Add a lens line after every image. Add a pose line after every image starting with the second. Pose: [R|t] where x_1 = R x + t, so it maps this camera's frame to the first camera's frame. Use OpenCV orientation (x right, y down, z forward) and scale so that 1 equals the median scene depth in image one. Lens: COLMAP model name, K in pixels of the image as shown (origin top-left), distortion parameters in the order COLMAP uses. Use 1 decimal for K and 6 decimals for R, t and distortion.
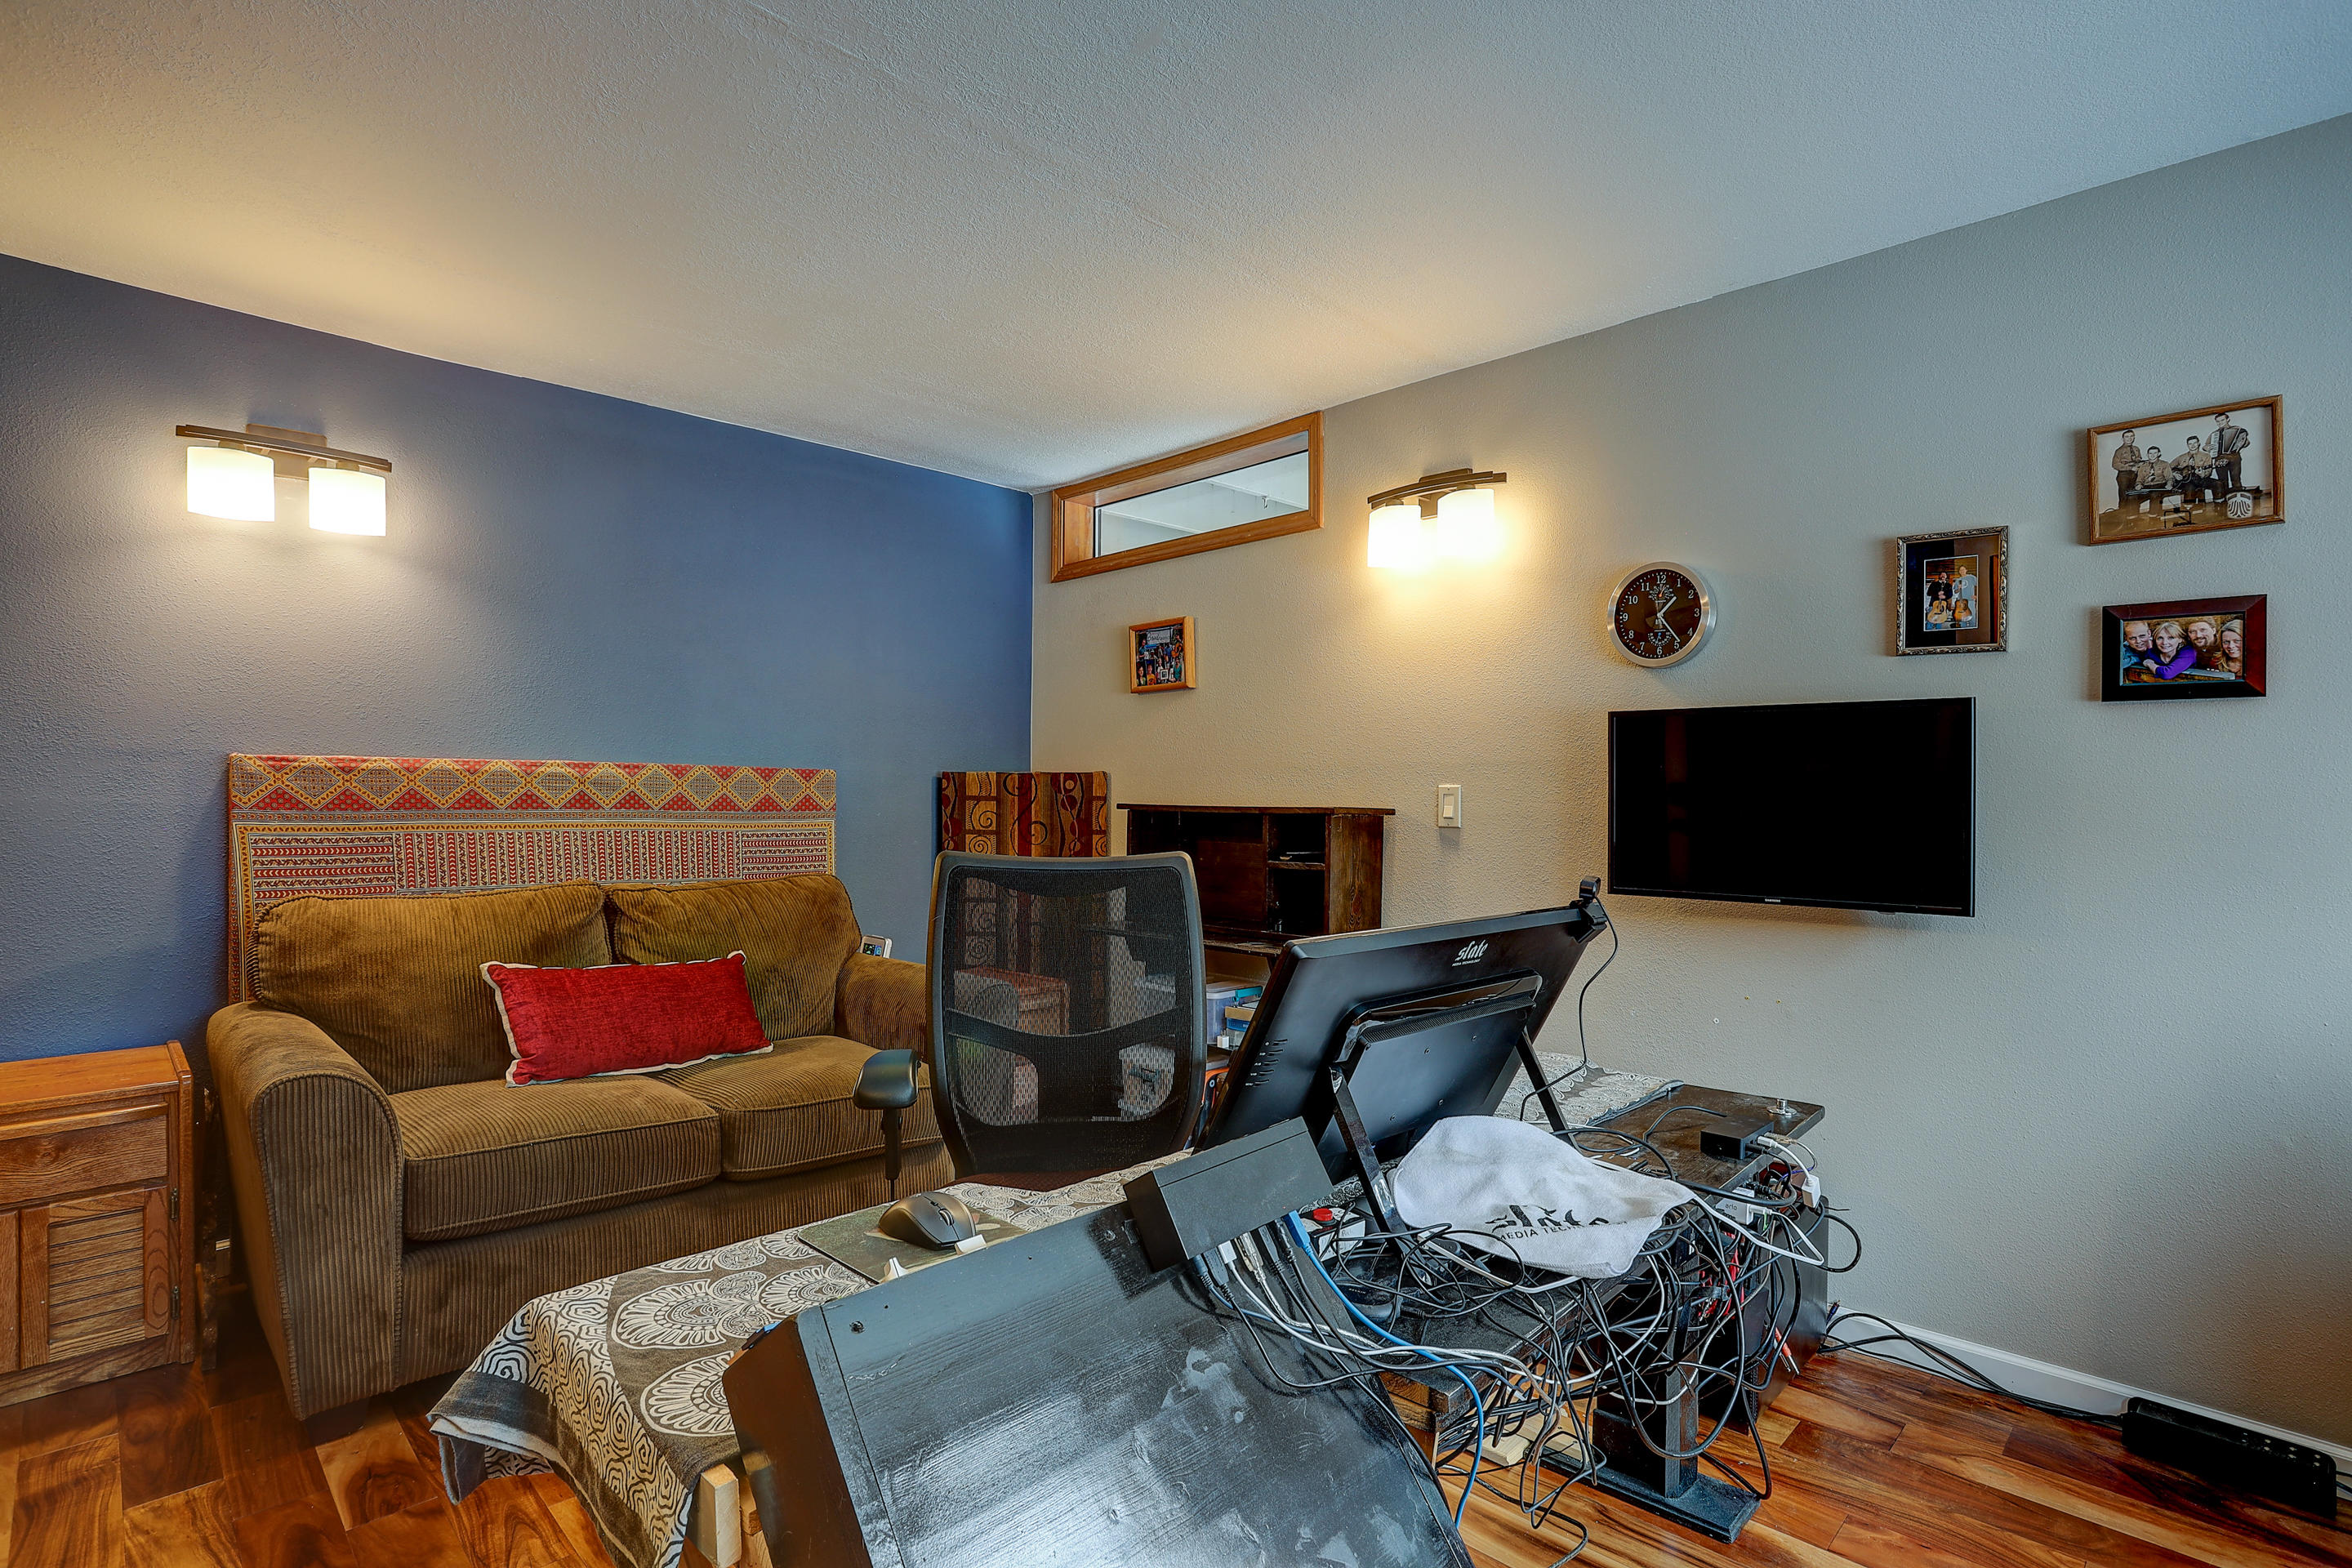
lens RADIAL K [[1154.4, 0, 1185.5], [0, 1154.4, 791.4], [0, 0, 1]] dist [-0.029624, 0.005643]
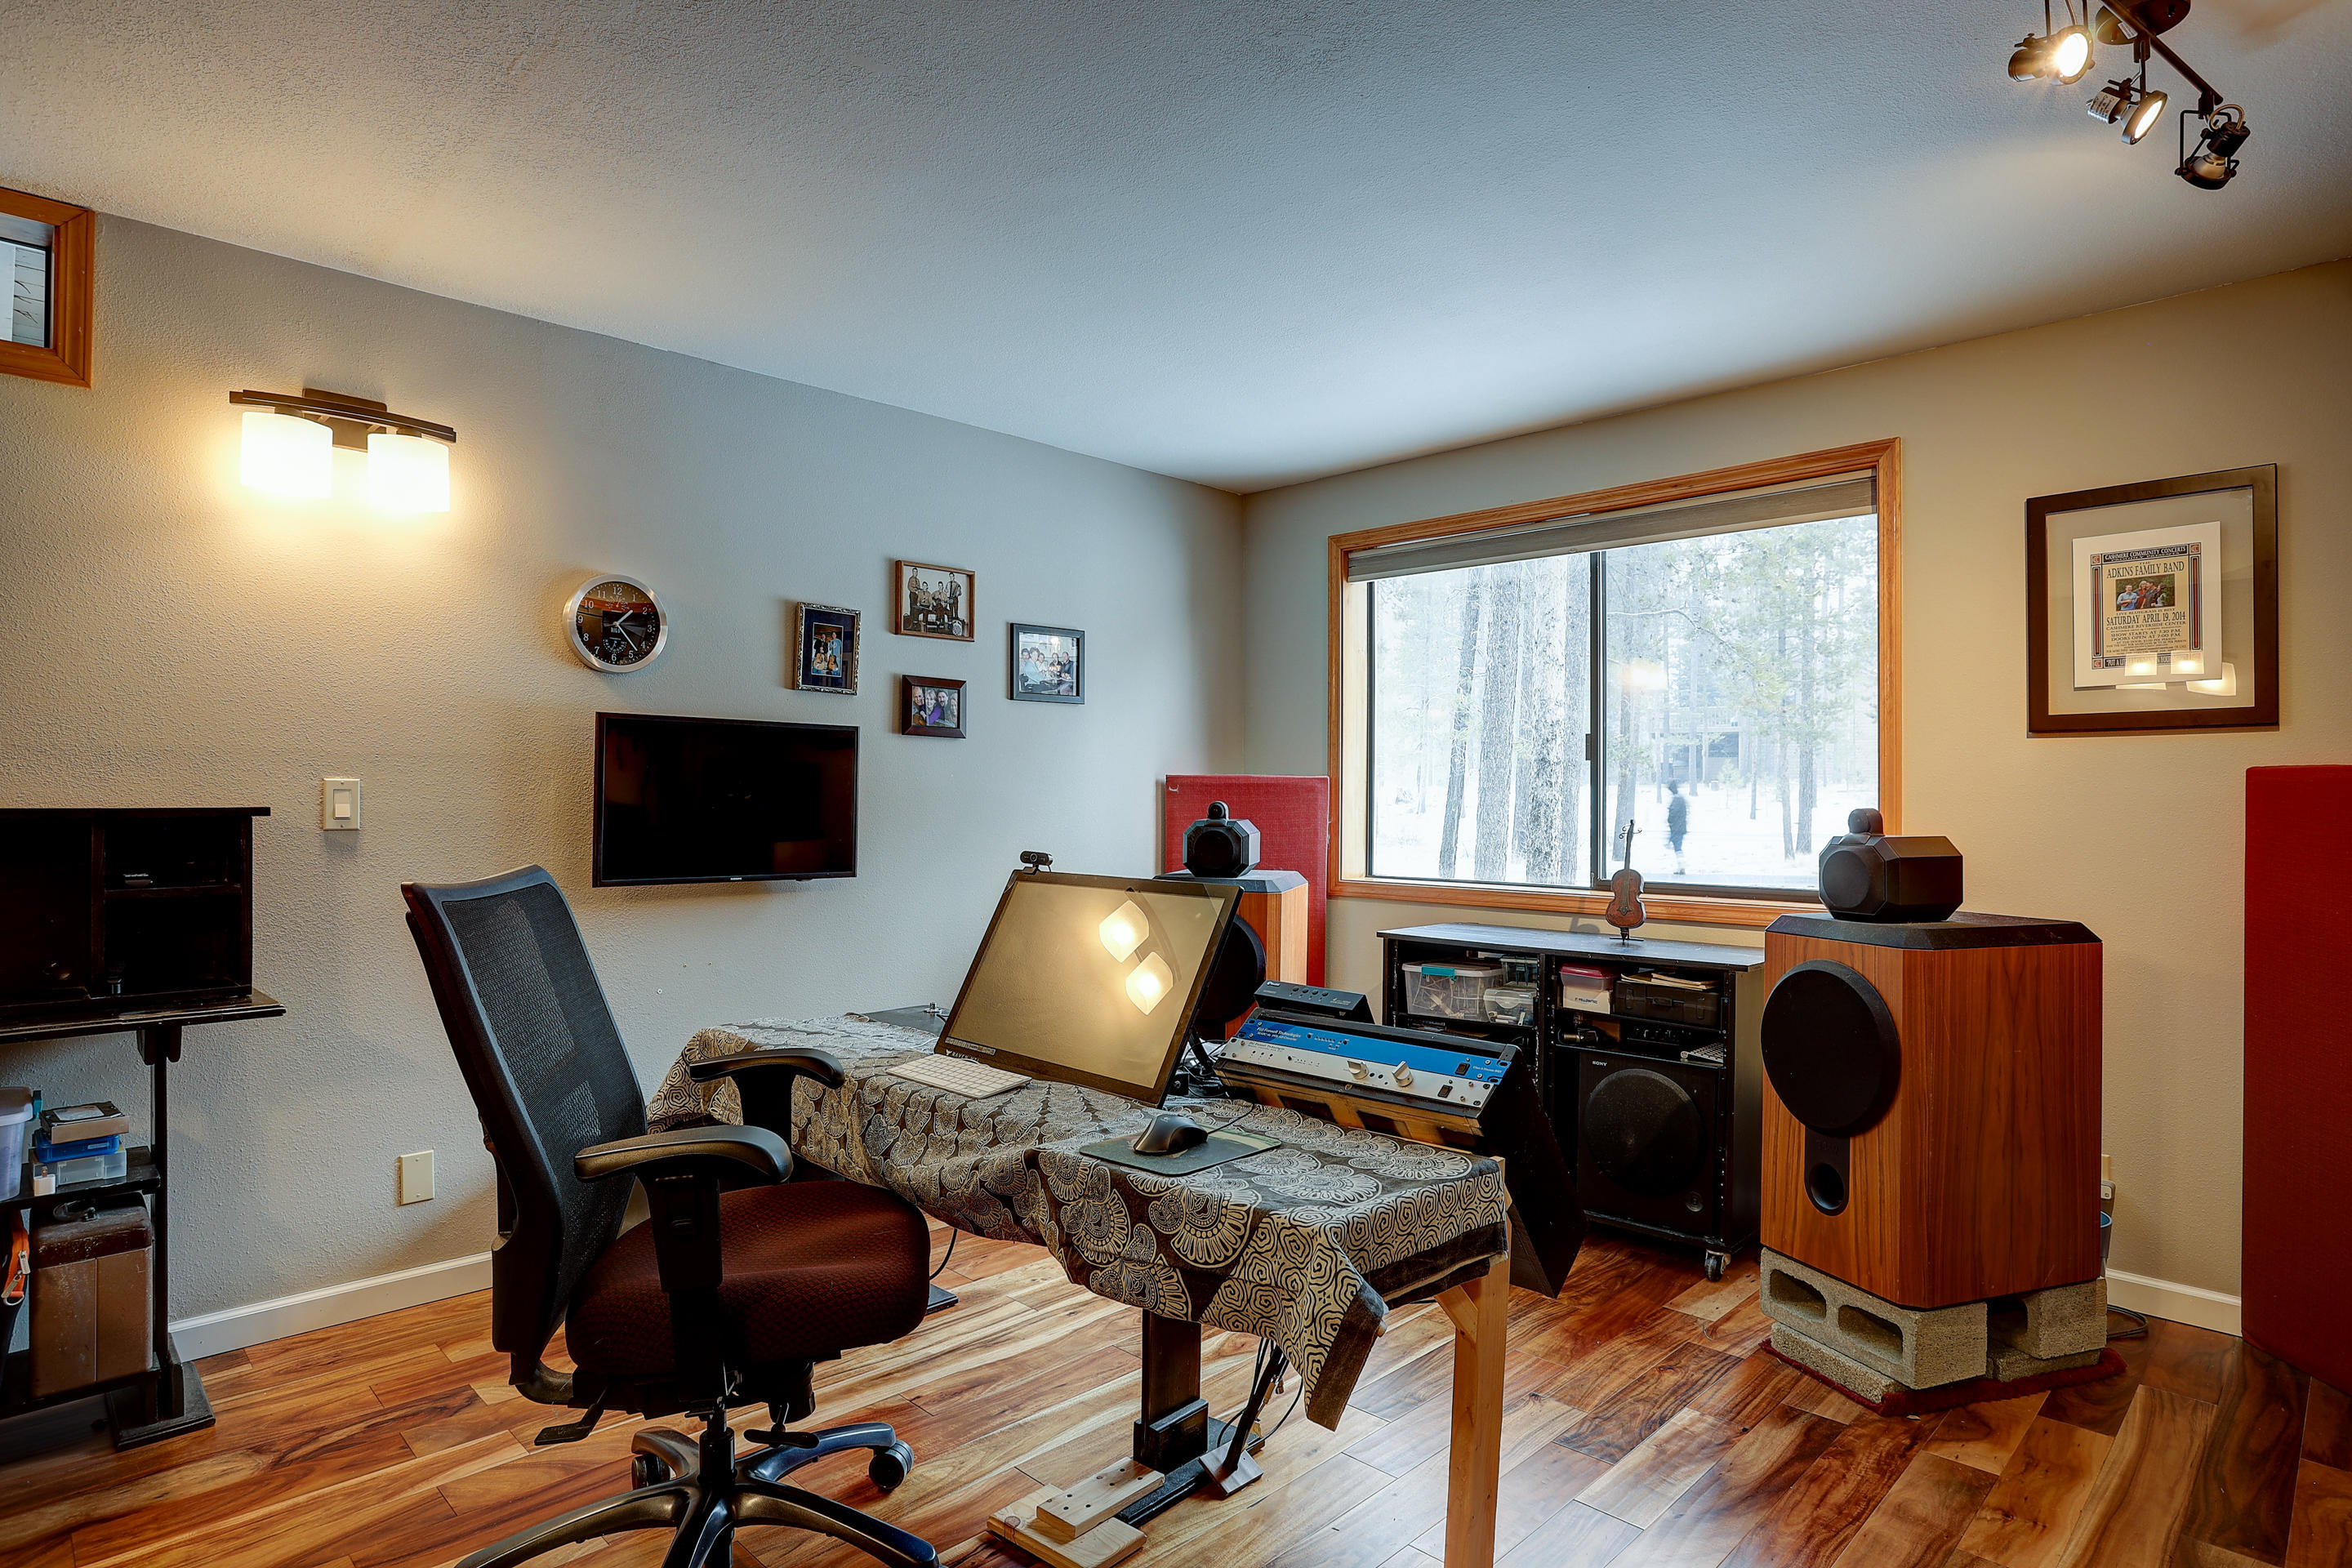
lens RADIAL K [[1276.6, 0, 1186.3], [0, 1276.6, 787.2], [0, 0, 1]] dist [-0.024001, 0.005707]
pose [[0.026119, 0.003733, 0.999652, -0.937417], [-0.012445, 0.999917, -0.003408, -0.004509], [-0.999581, -0.012351, 0.026163, 0.539692]]
